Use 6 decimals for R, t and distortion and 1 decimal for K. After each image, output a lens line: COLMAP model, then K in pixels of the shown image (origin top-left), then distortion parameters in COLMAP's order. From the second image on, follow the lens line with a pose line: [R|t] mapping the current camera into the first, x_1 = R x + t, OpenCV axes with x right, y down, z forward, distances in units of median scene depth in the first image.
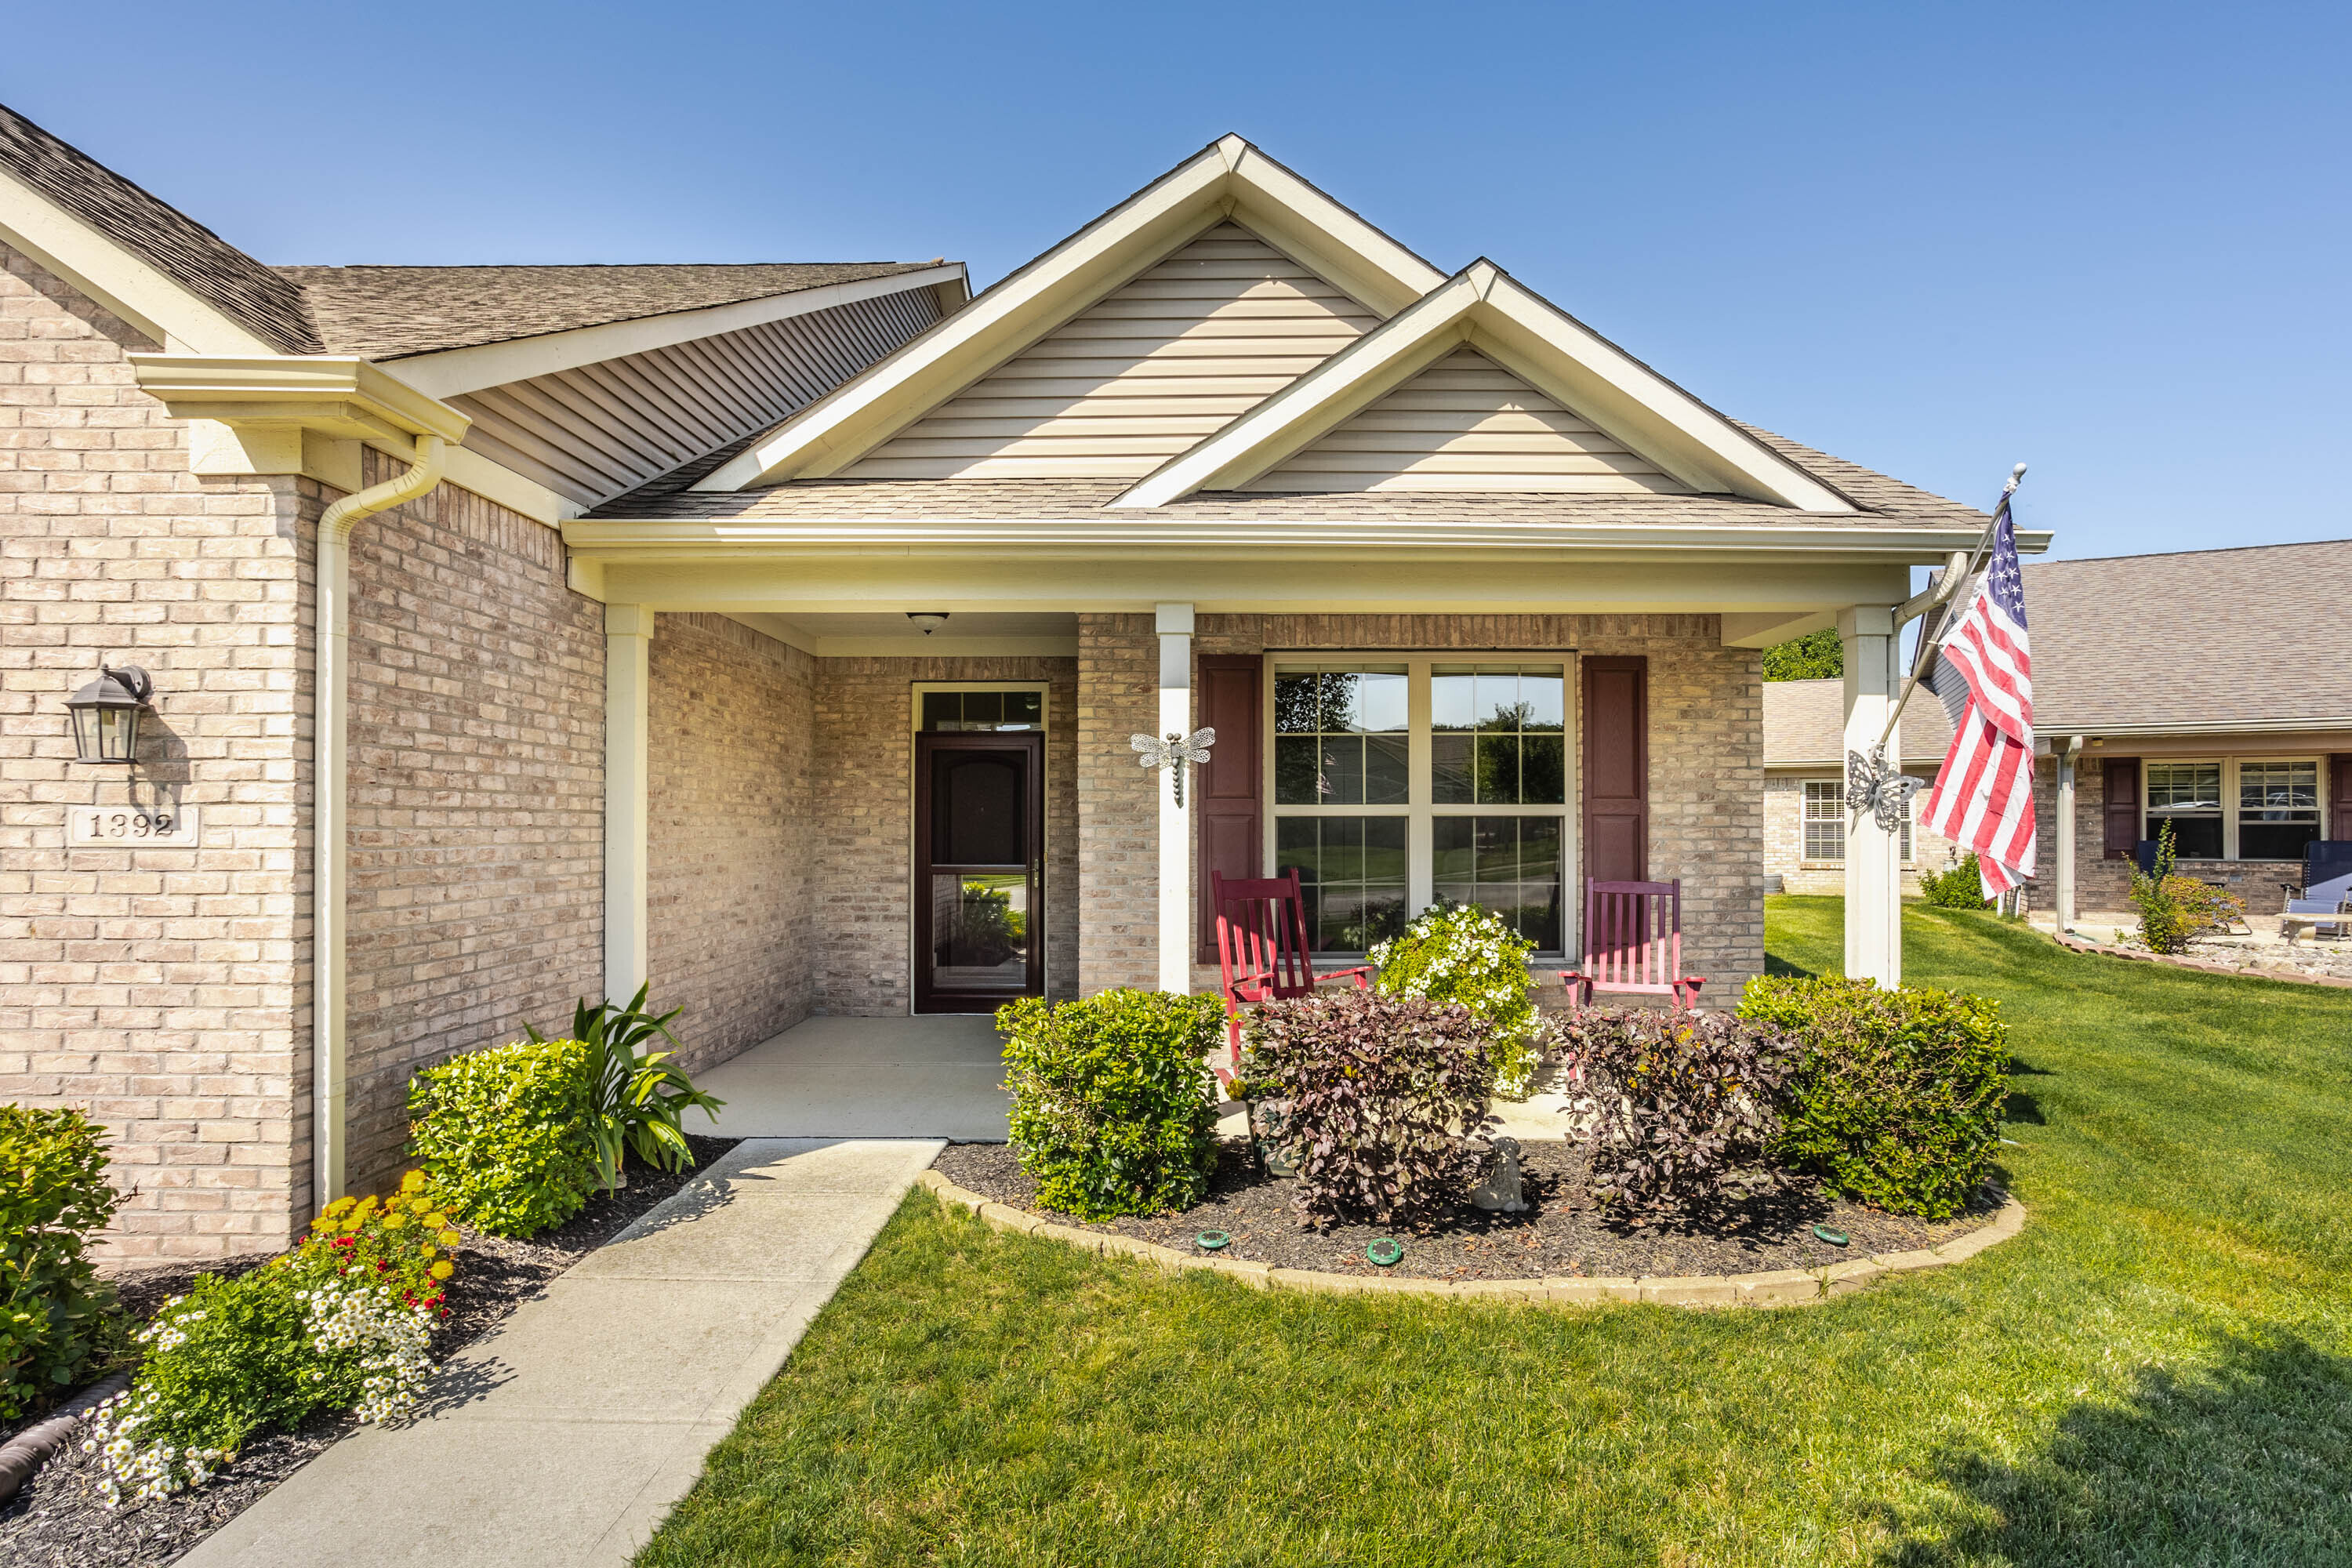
lens RADIAL K [[1239.5, 0, 1202.4], [0, 1239.5, 807.4], [0, 0, 1]] dist [-0.024671, 0.018151]
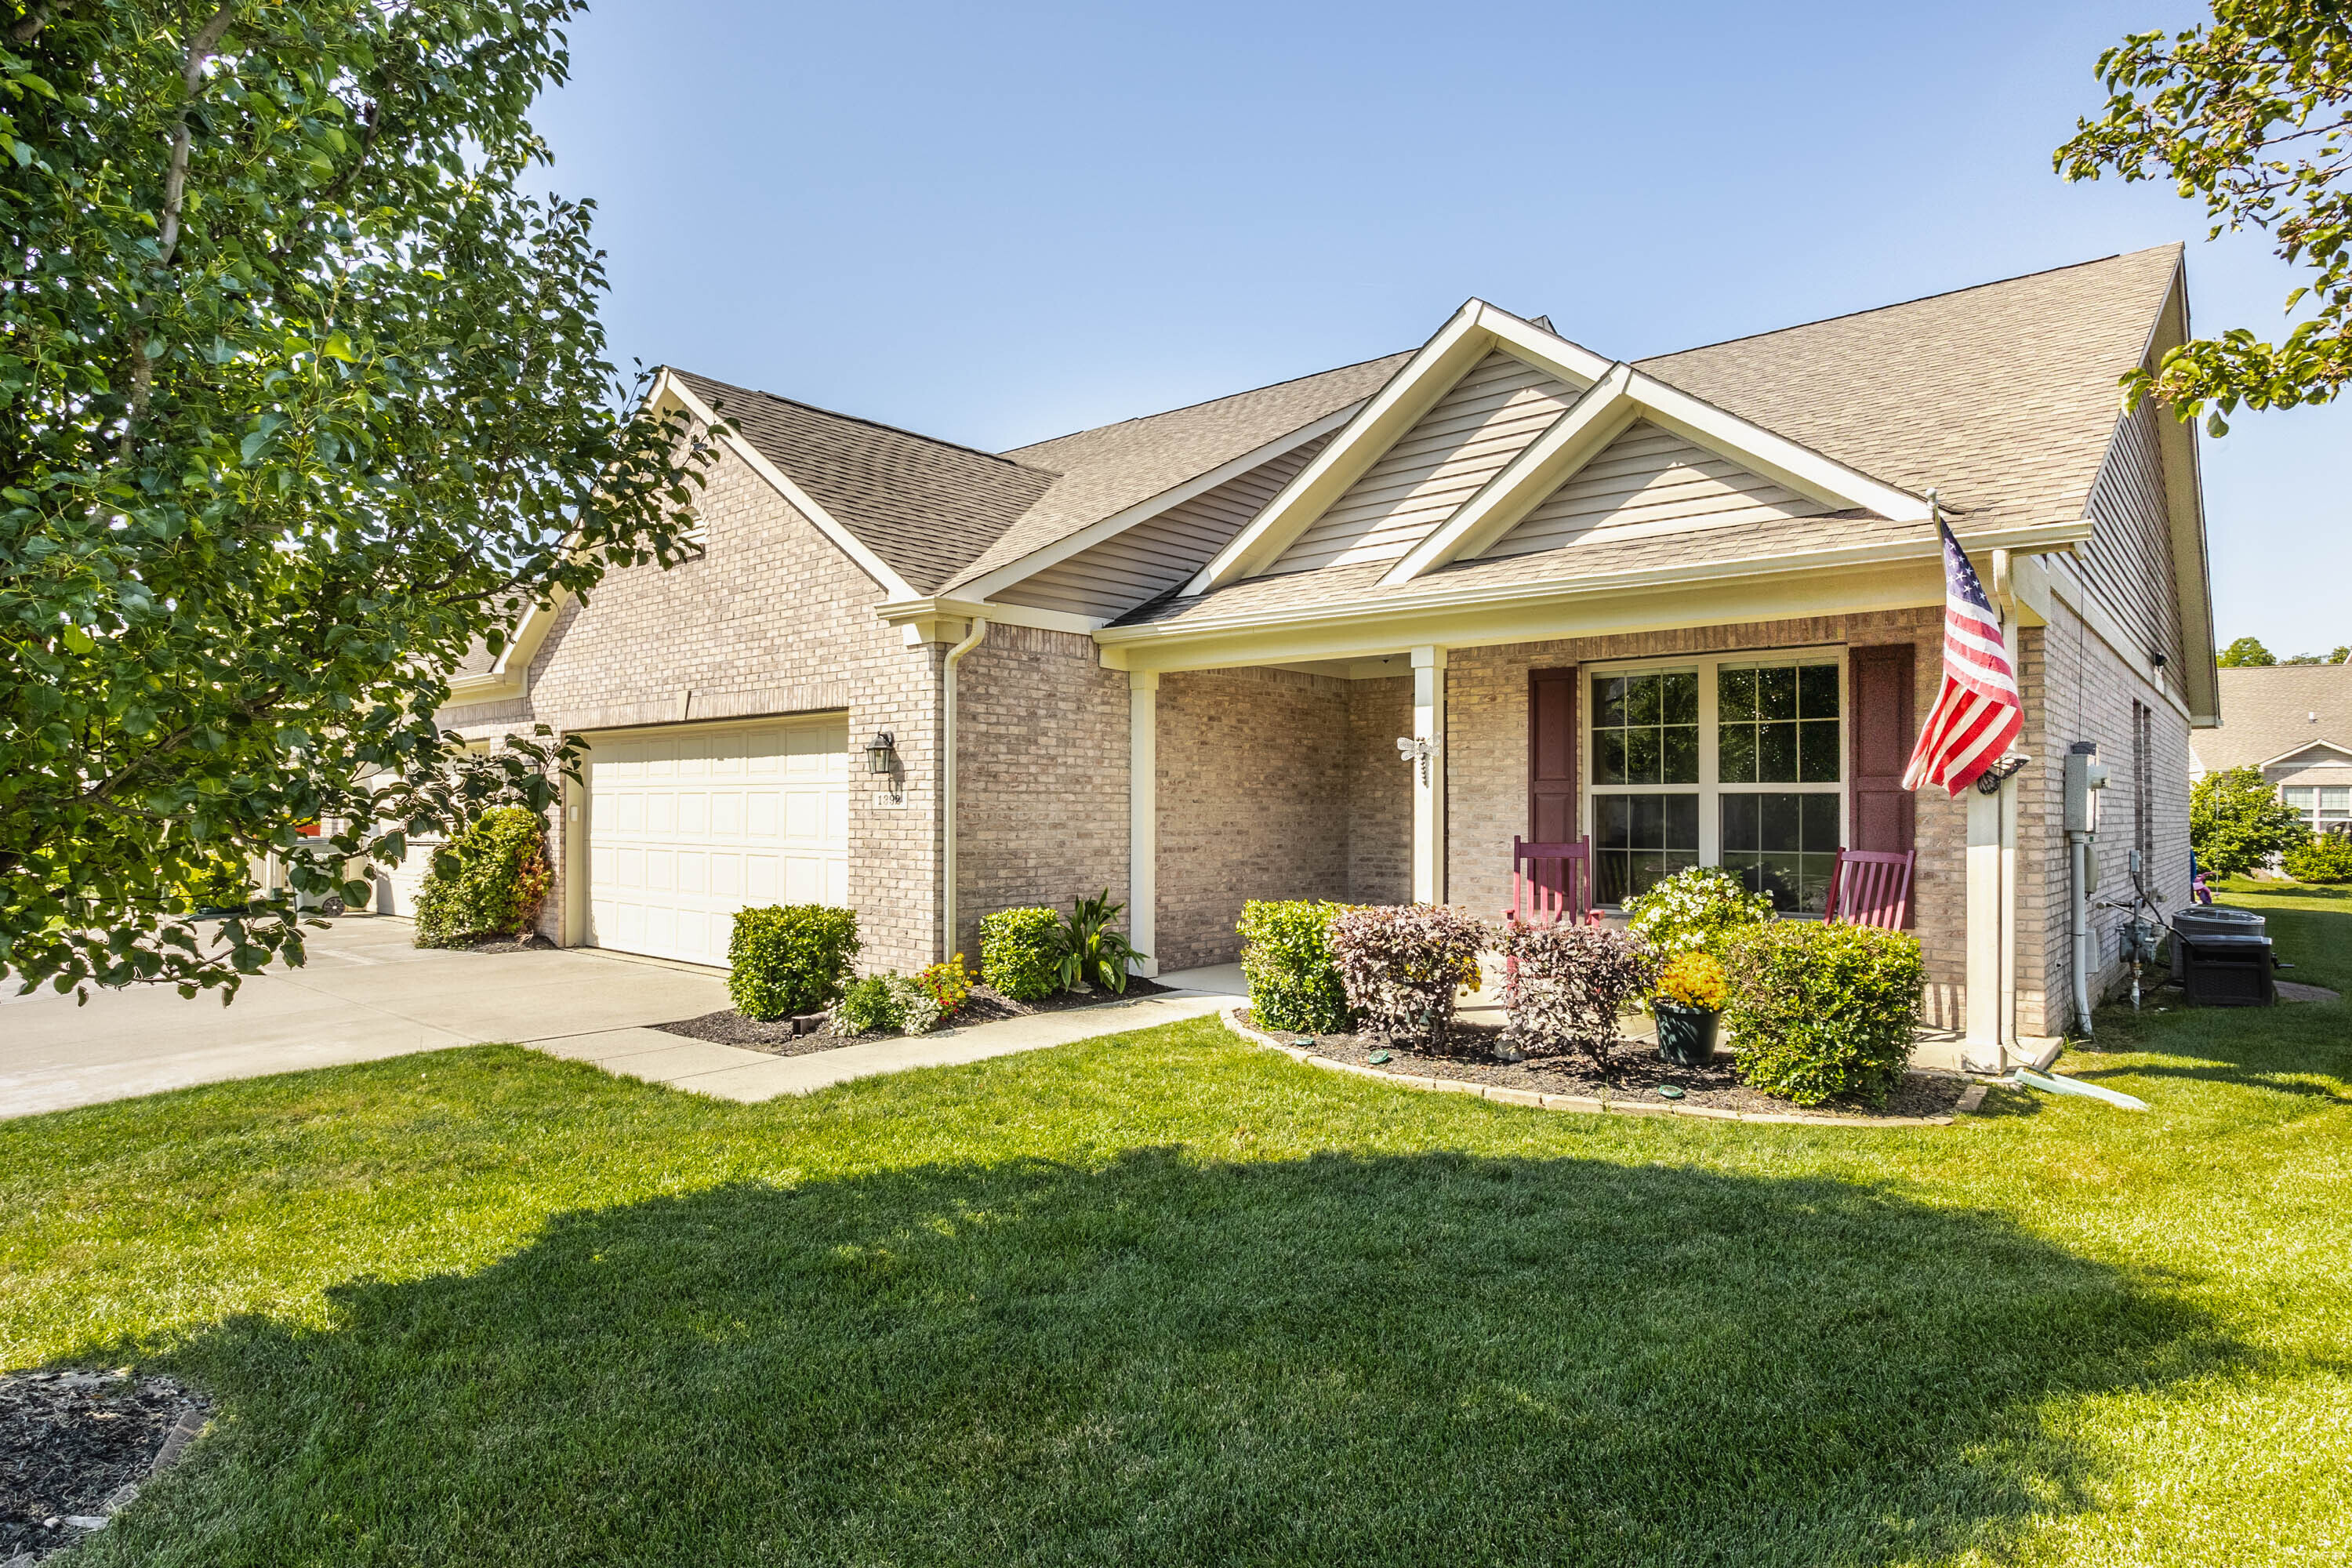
lens RADIAL K [[1264.9, 0, 1146.4], [0, 1264.9, 809.0], [0, 0, 1]] dist [-0.062188, 0.048410]
pose [[0.755394, 0.000922, -0.655270, 0.685781], [0.006726, 0.999935, 0.009161, 0.008666], [0.655237, -0.011327, 0.755339, -0.311007]]
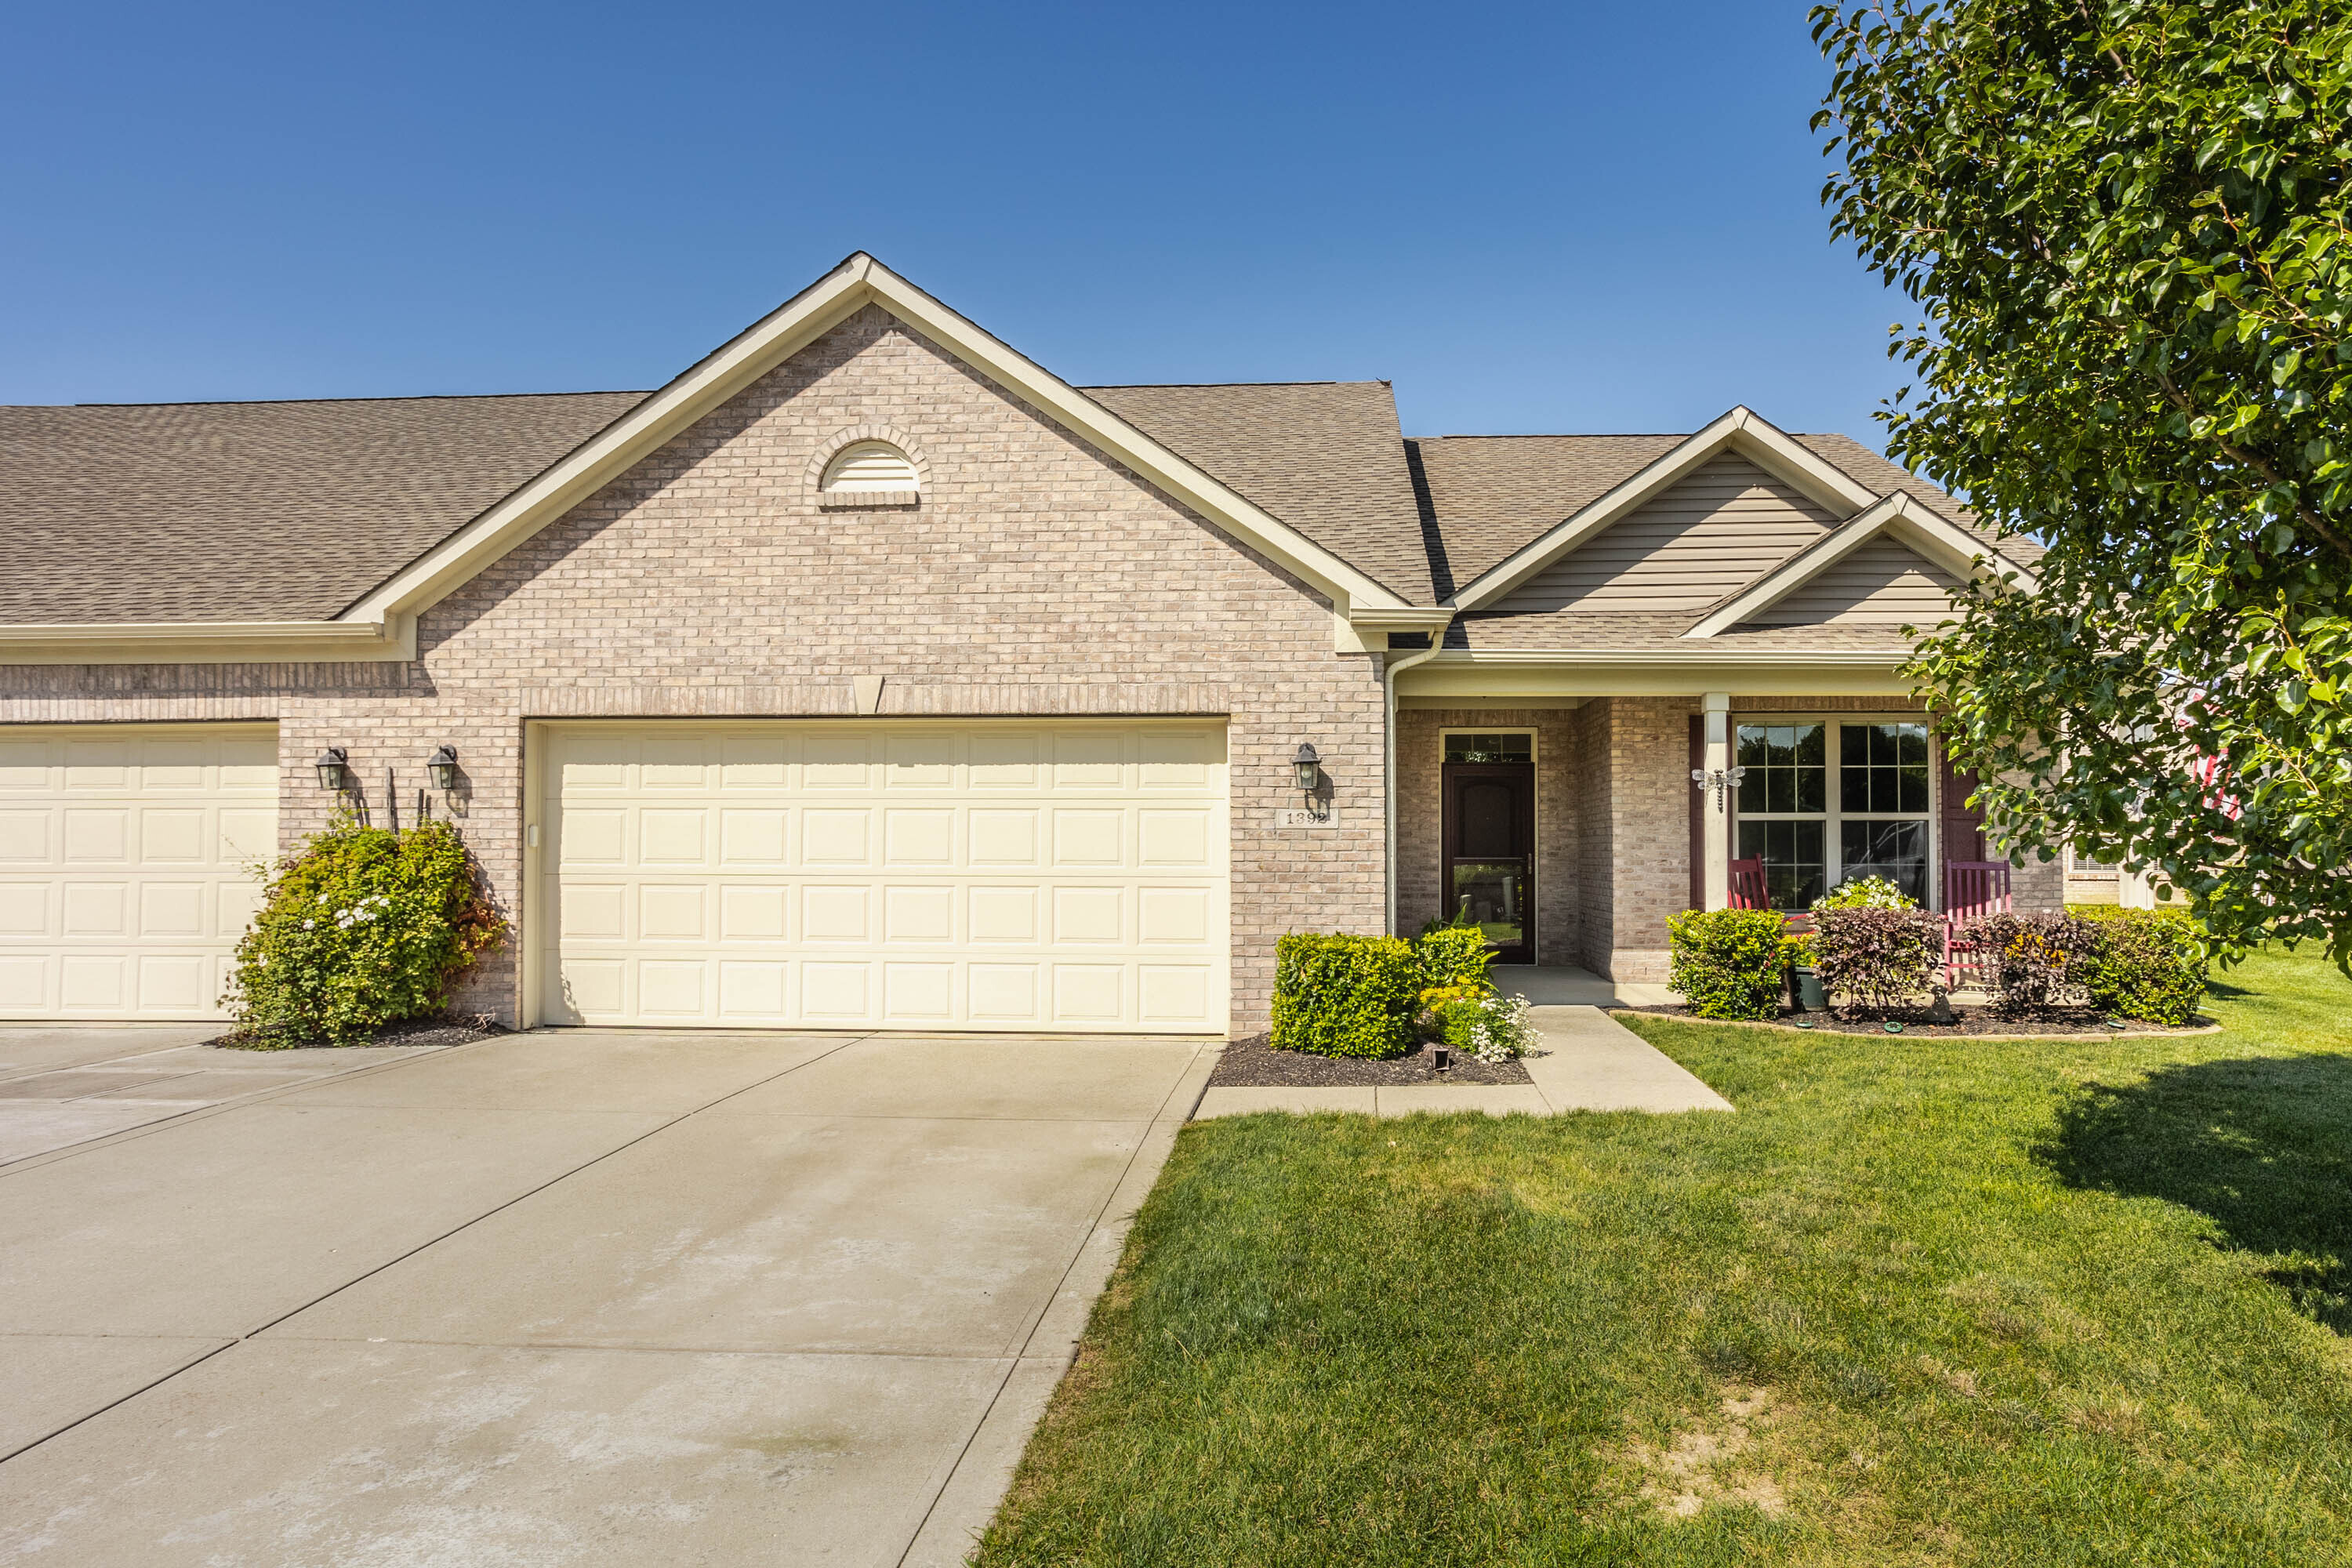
lens RADIAL K [[1355.5, 0, 1297.3], [0, 1355.5, 820.2], [0, 0, 1]] dist [-0.047216, -0.000114]
pose [[0.998427, -0.000961, -0.056058, -0.494361], [0.000599, 0.999979, -0.006479, 0.021863], [0.056063, 0.006435, 0.998406, -0.871483]]
